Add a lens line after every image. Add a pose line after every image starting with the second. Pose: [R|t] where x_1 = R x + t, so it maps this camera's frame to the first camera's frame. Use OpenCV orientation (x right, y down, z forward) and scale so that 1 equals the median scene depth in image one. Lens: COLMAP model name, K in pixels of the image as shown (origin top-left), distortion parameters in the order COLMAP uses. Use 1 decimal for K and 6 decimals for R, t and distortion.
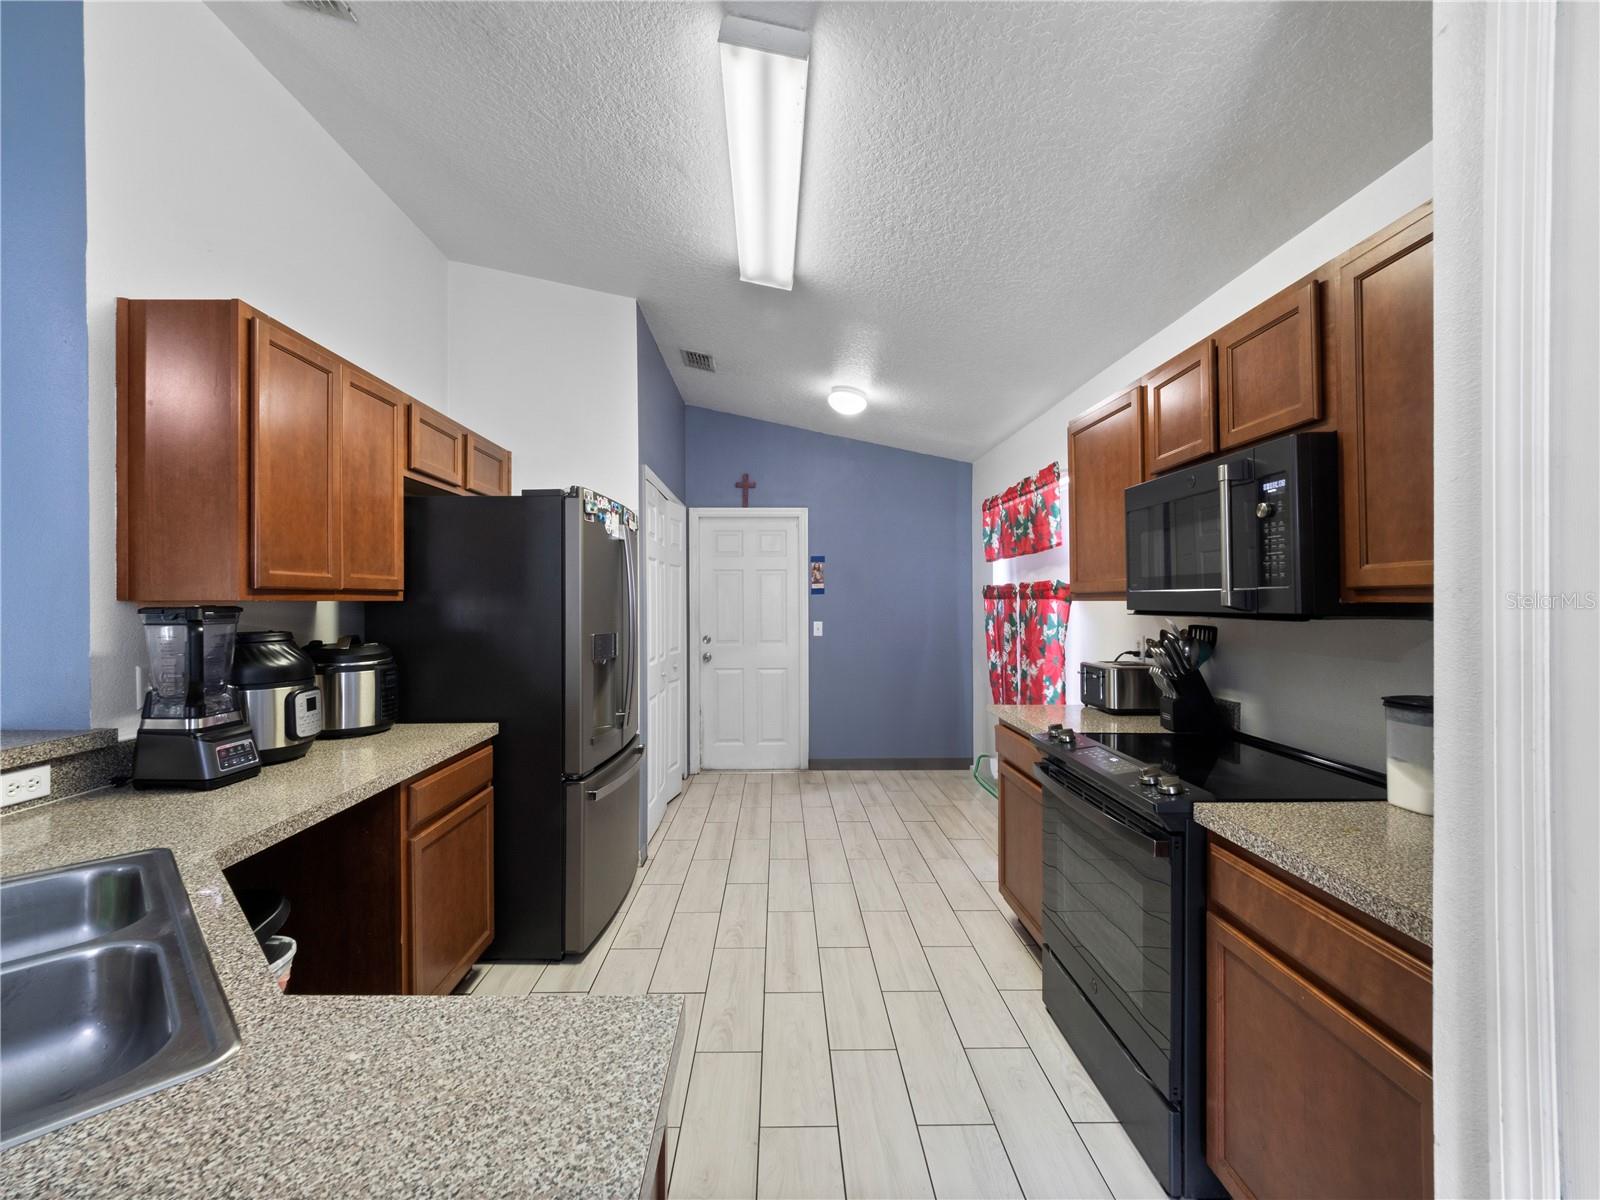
lens RADIAL K [[689.7, 0, 796.4], [0, 689.7, 598.9], [0, 0, 1]] dist [0.010966, -0.006261]
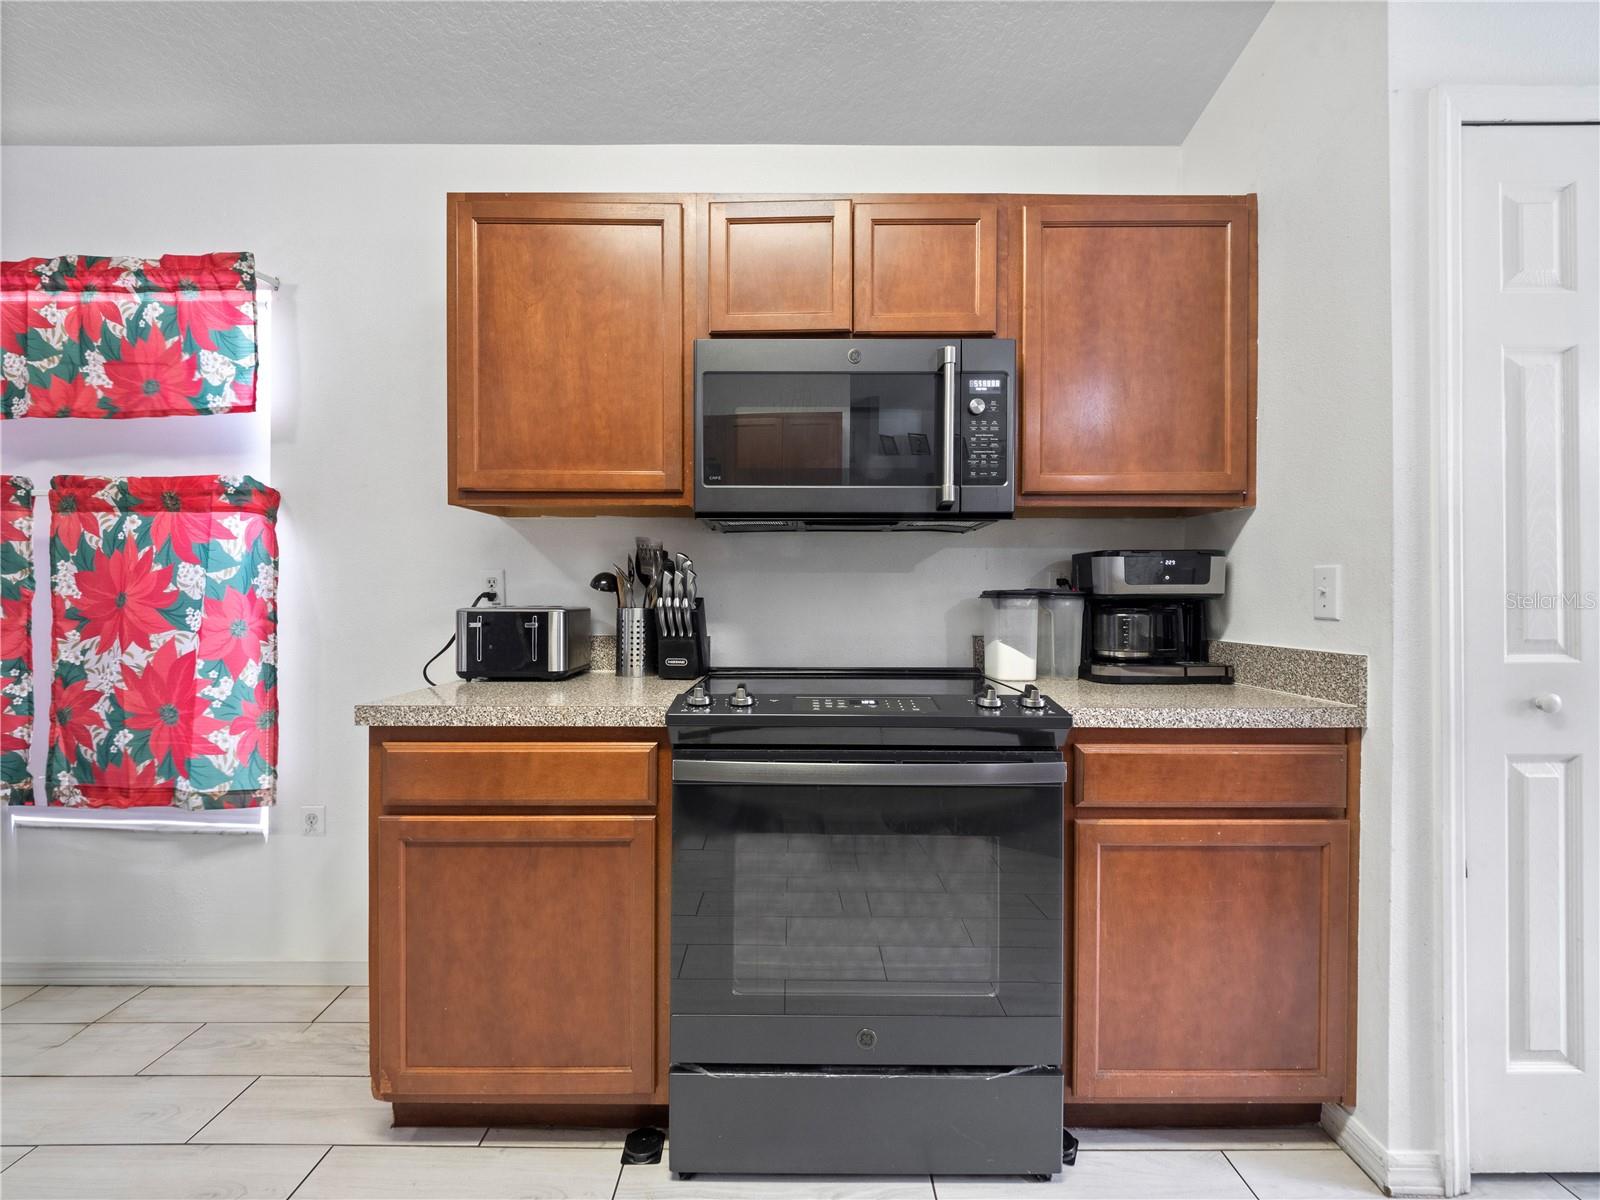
lens RADIAL K [[689.7, 0, 788.0], [0, 689.7, 594.6], [0, 0, 1]] dist [0.010966, -0.006261]
pose [[0.027519, 0.008033, 0.999589, -0.191774], [-0.001864, 0.999966, -0.007985, 0.090824], [-0.999620, -0.001644, 0.027533, 0.766982]]
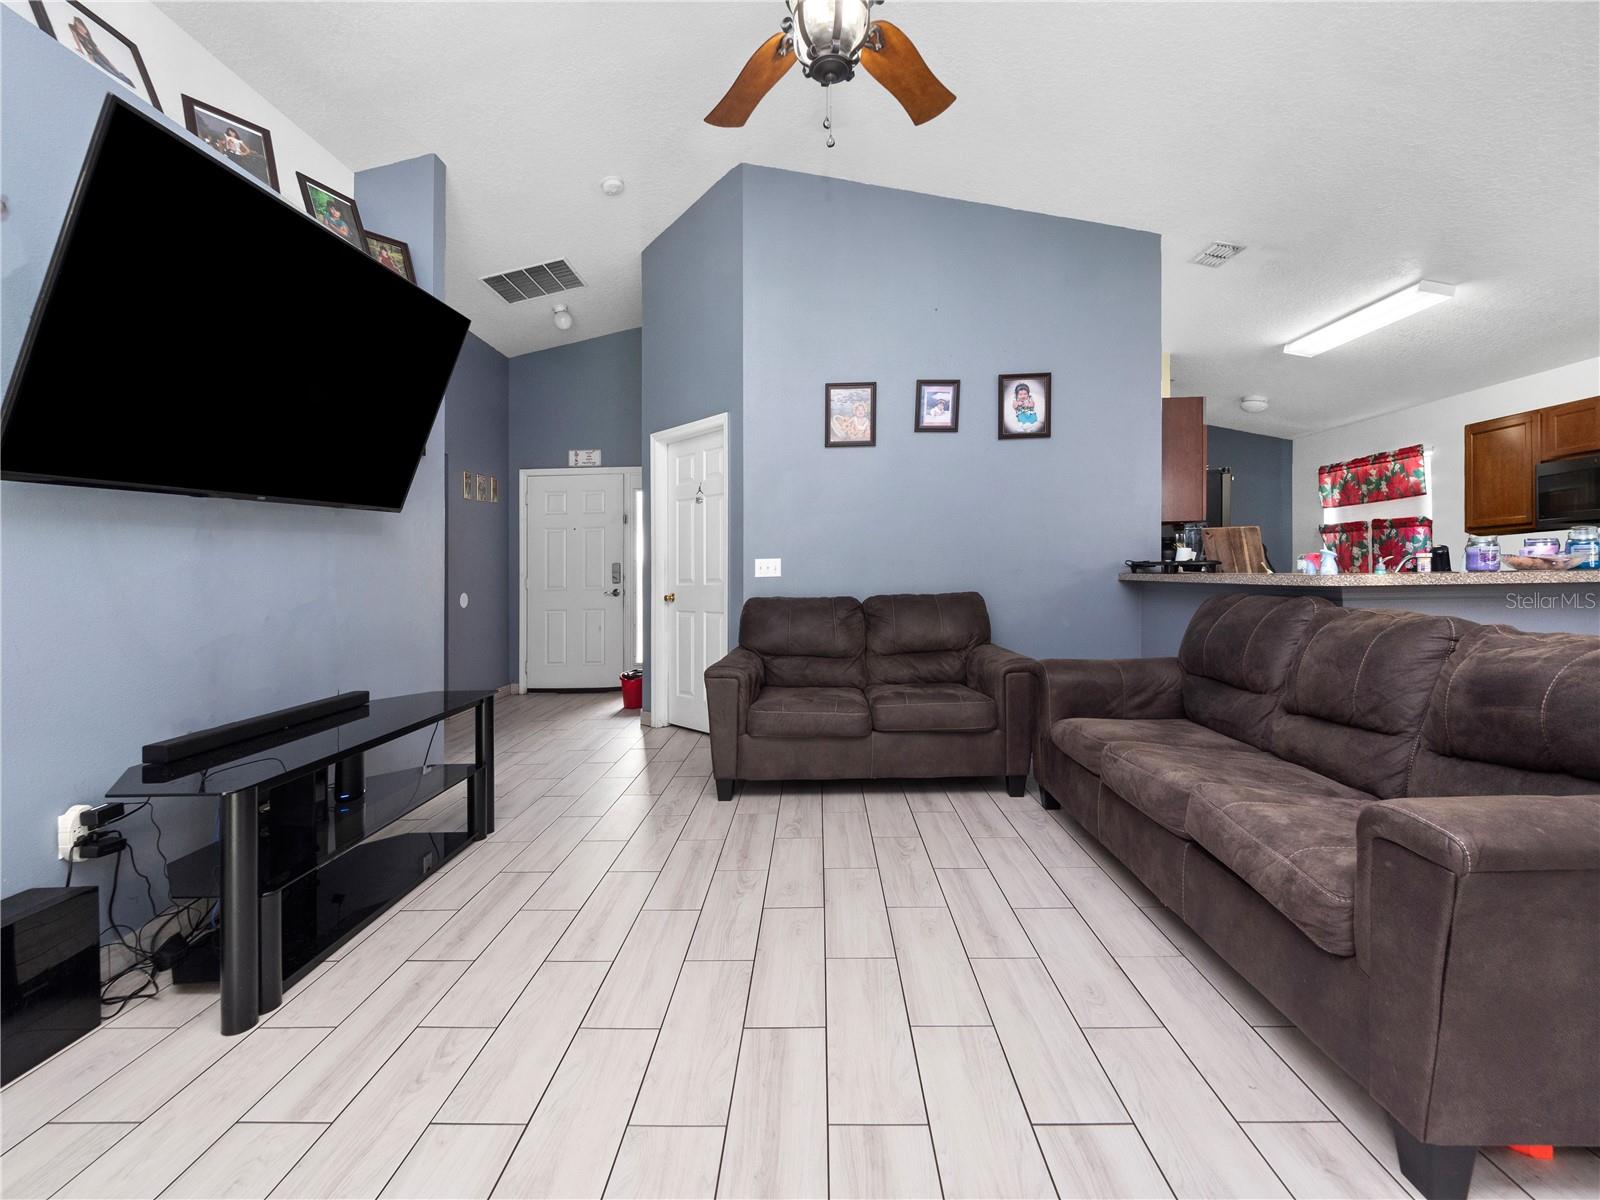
lens RADIAL K [[689.7, 0, 797.9], [0, 689.7, 571.7], [0, 0, 1]] dist [0.010966, -0.006261]
pose [[0.998559, -0.023786, -0.048108, -1.425930], [0.023839, 0.999716, 0.000522, 0.100555], [0.048081, -0.001668, 0.998842, -1.008013]]
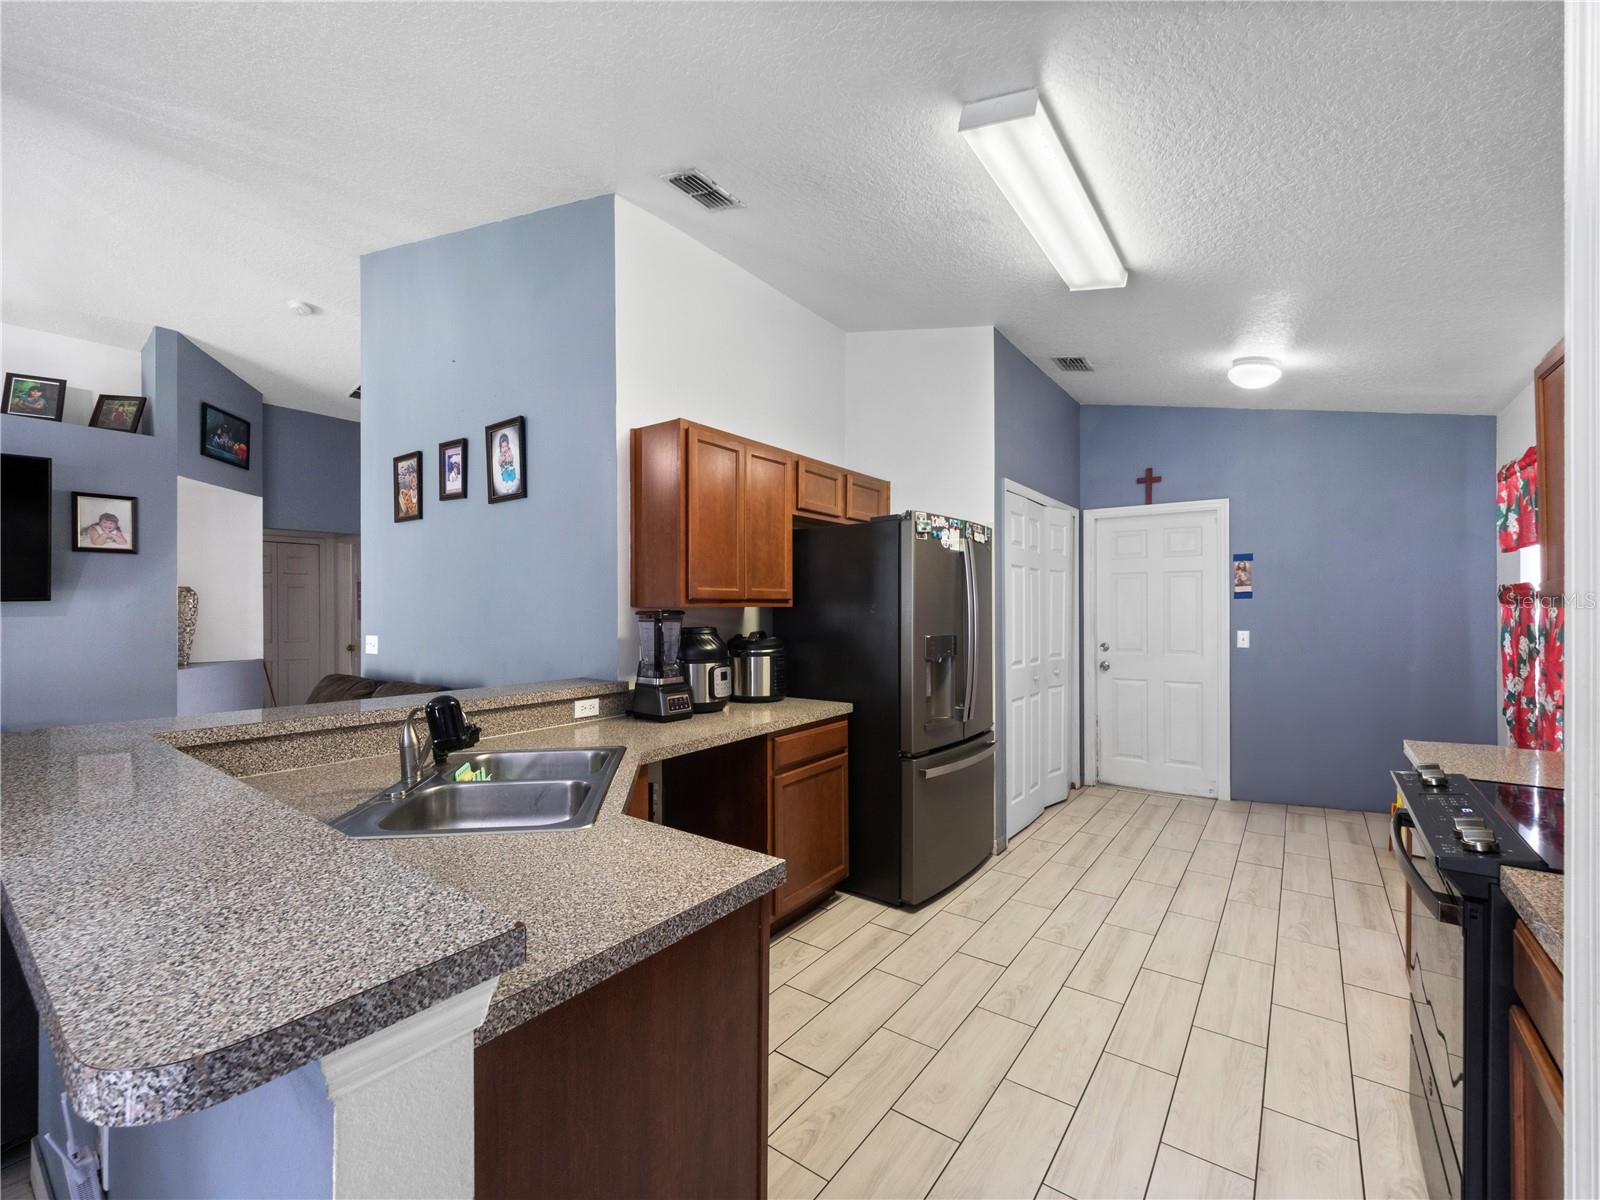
lens RADIAL K [[689.7, 0, 779.8], [0, 689.7, 600.5], [0, 0, 1]] dist [0.010966, -0.006261]
pose [[0.785885, -0.005738, -0.618346, 0.238625], [0.002534, 0.999978, -0.006058, -0.001435], [0.618368, 0.003194, 0.785882, -0.070243]]
